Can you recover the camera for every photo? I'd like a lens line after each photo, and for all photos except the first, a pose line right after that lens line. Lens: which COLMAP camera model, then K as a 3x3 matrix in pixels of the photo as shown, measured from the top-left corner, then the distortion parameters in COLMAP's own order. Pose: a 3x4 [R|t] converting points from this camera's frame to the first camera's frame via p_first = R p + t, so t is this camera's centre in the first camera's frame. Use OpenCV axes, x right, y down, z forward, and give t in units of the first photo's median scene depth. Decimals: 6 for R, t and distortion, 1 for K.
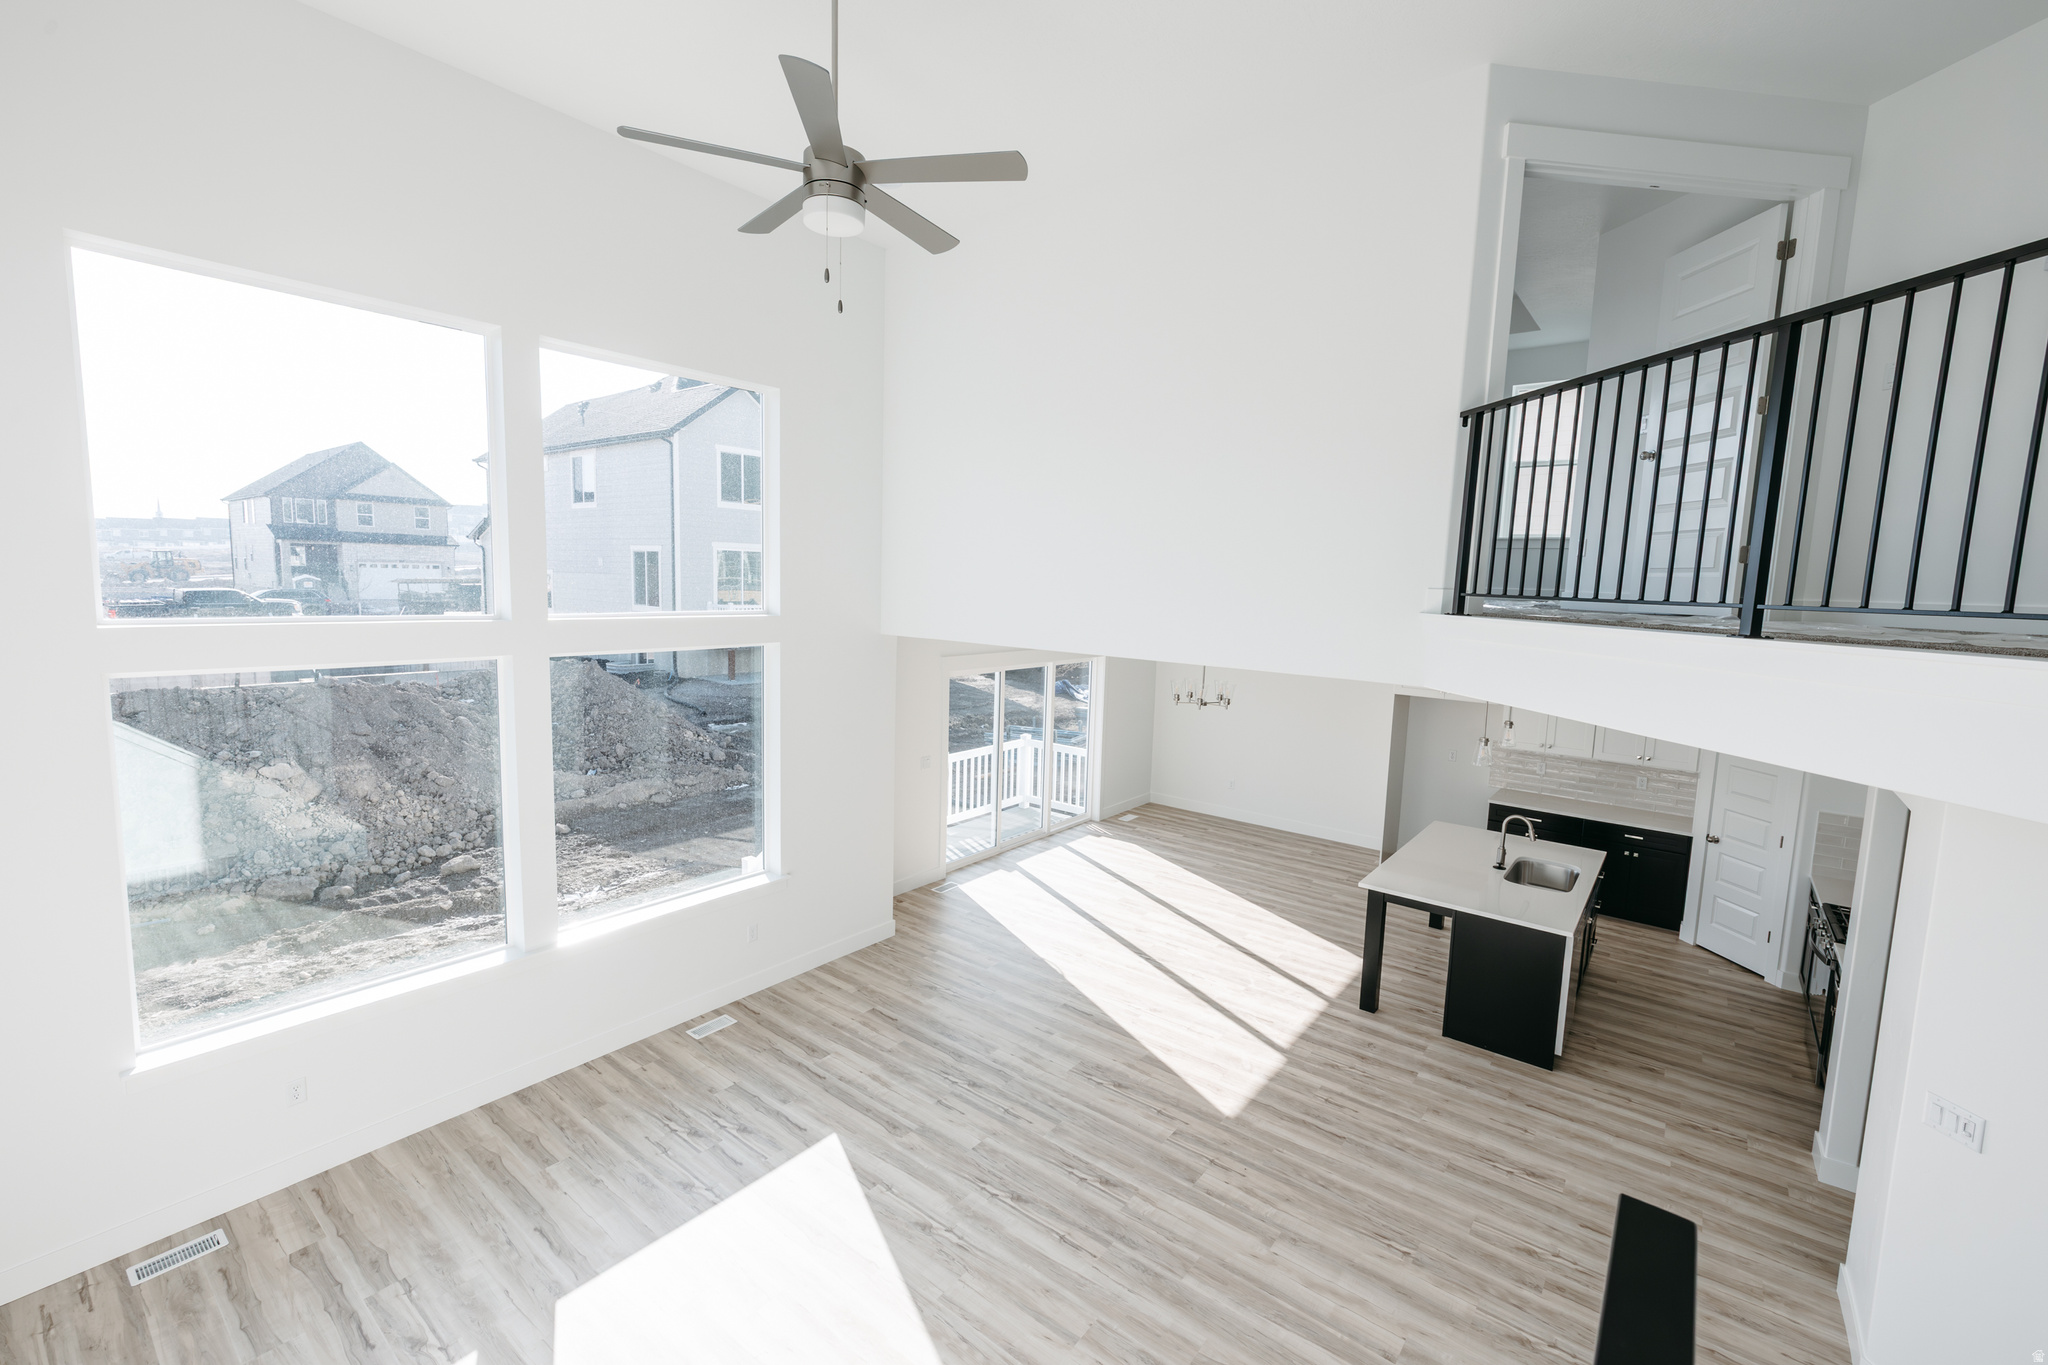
lens RADIAL K [[869.7, 0, 1024.0], [0, 869.7, 682.5], [0, 0, 1]] dist [0.001567, 0.000065]
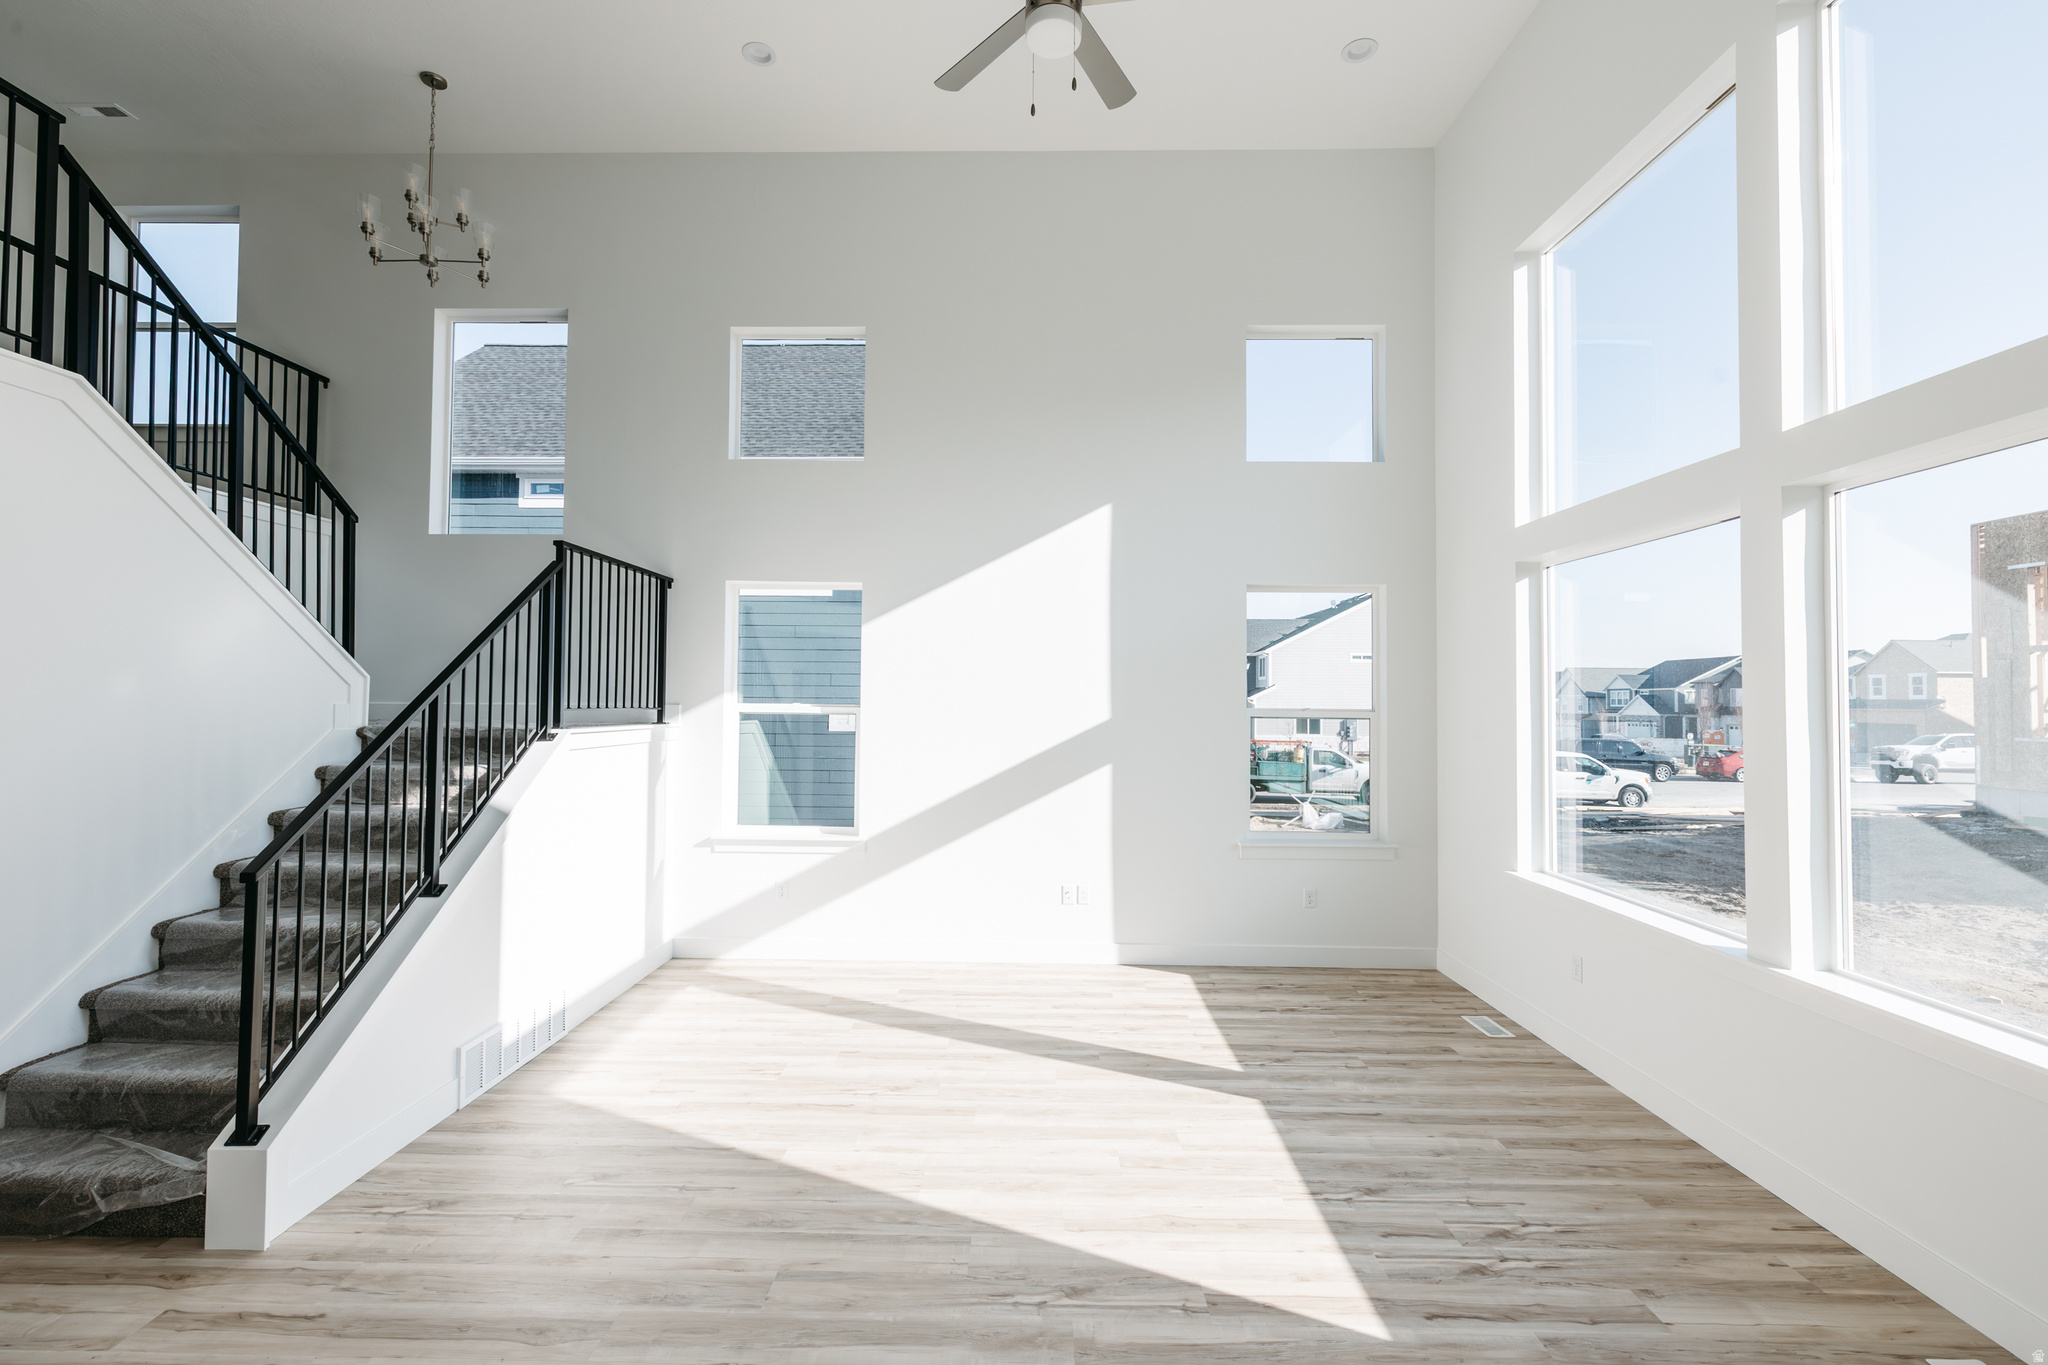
lens RADIAL K [[885.2, 0, 1013.9], [0, 885.2, 676.5], [0, 0, 1]] dist [0.000318, 0.000779]
pose [[-0.799955, -0.056520, -0.597392, 0.223876], [-0.108239, 0.992815, 0.051009, 0.107594], [0.590217, 0.105467, -0.800325, 0.982087]]
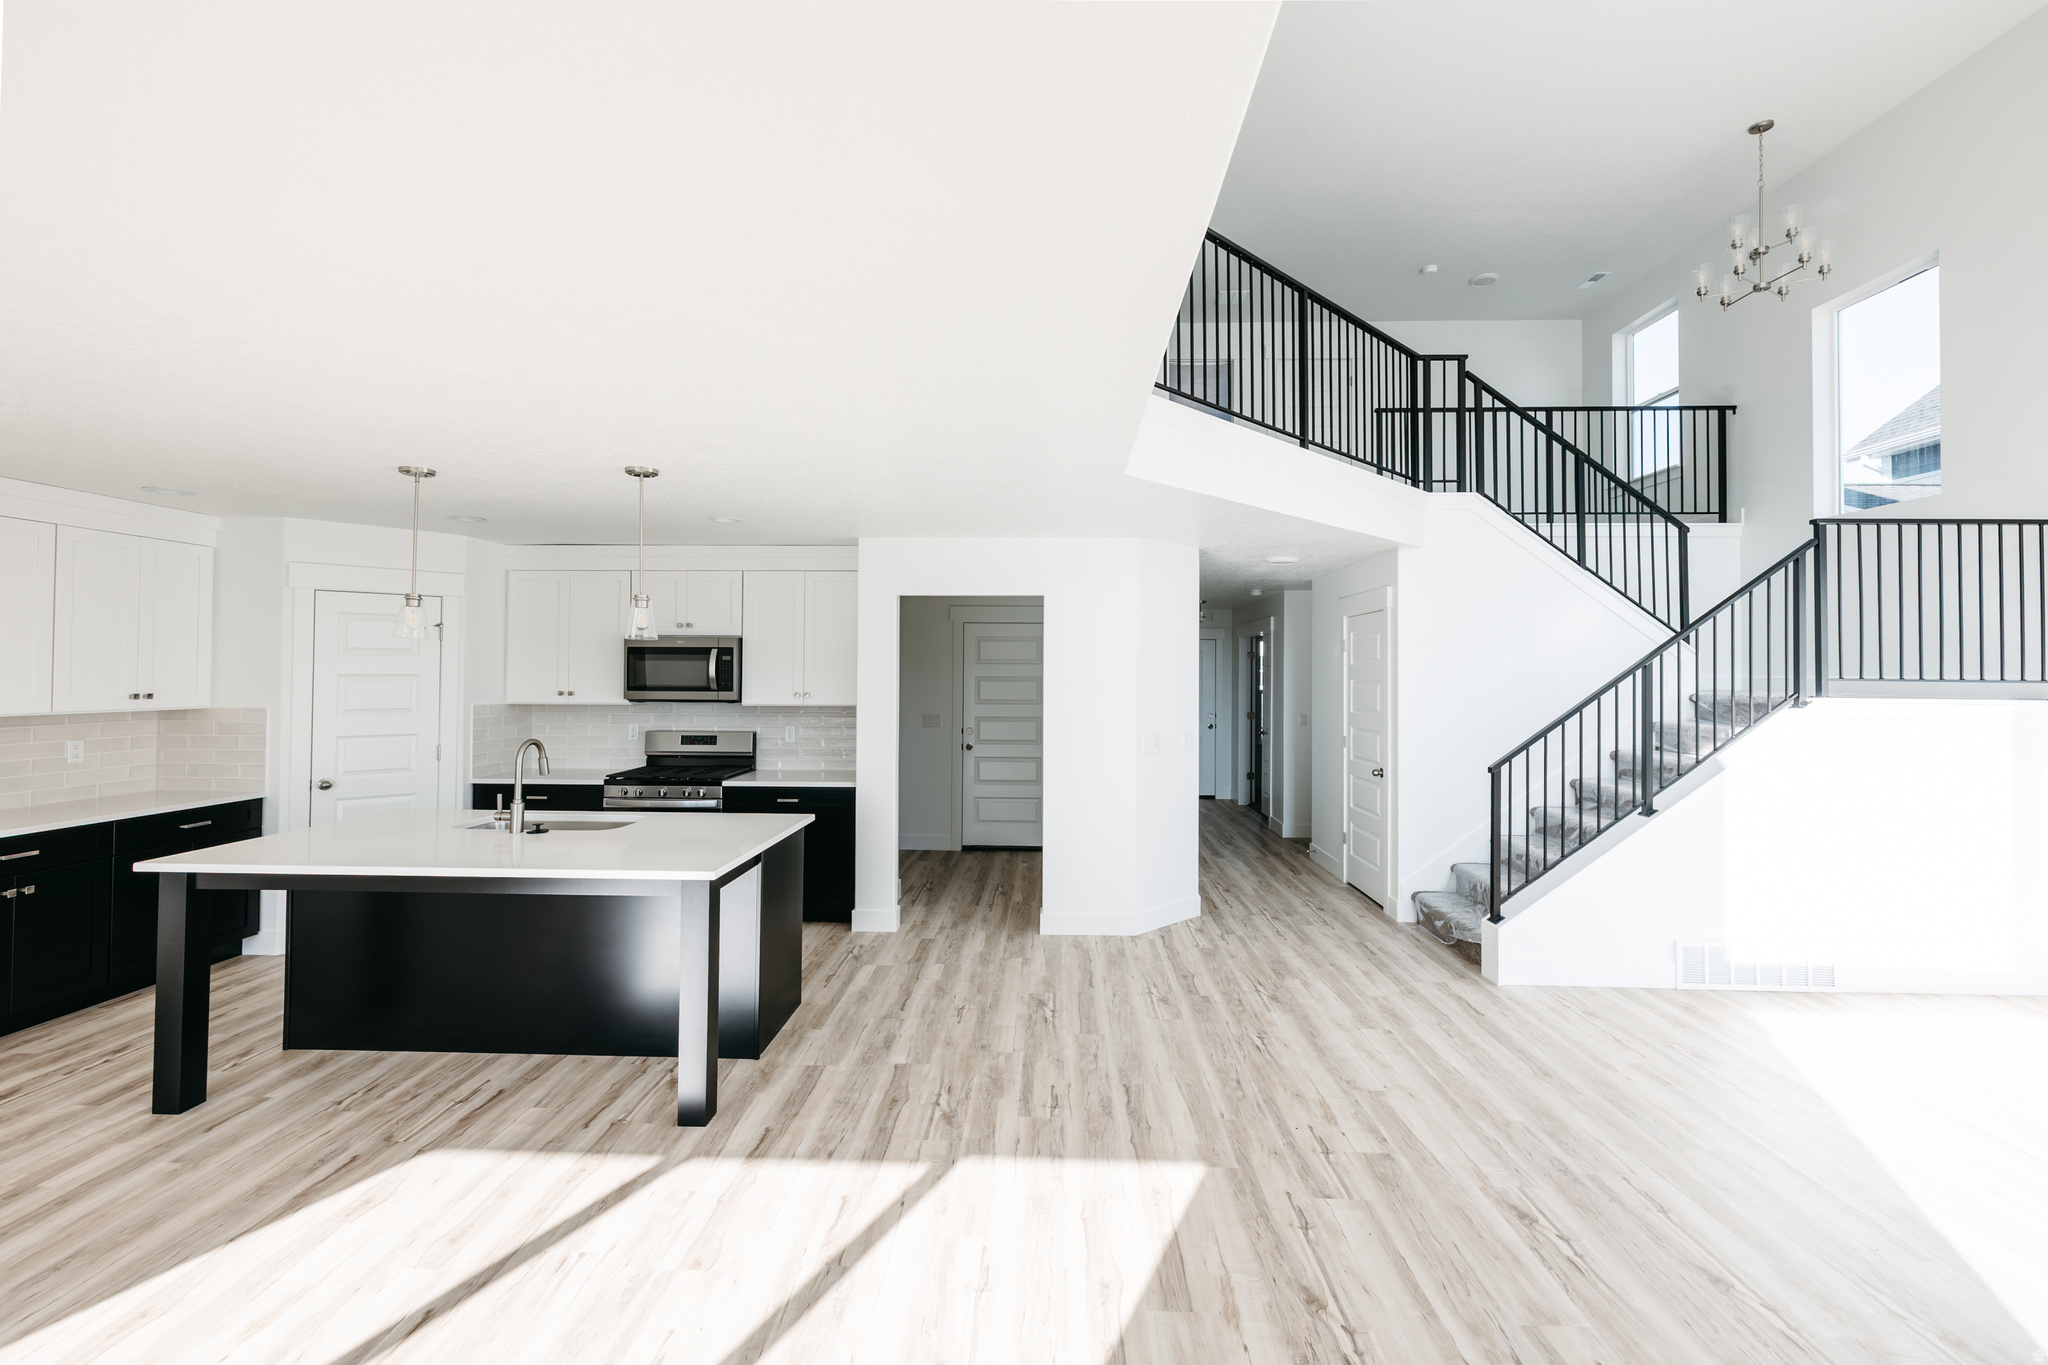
lens RADIAL K [[869.6, 0, 1030.7], [0, 869.6, 657.1], [0, 0, 1]] dist [0.003041, -0.000219]
pose [[-0.591025, -0.020798, 0.806385, -0.137687], [0.073777, 0.994084, 0.079712, 0.081141], [-0.803272, 0.106604, -0.585994, 1.183072]]
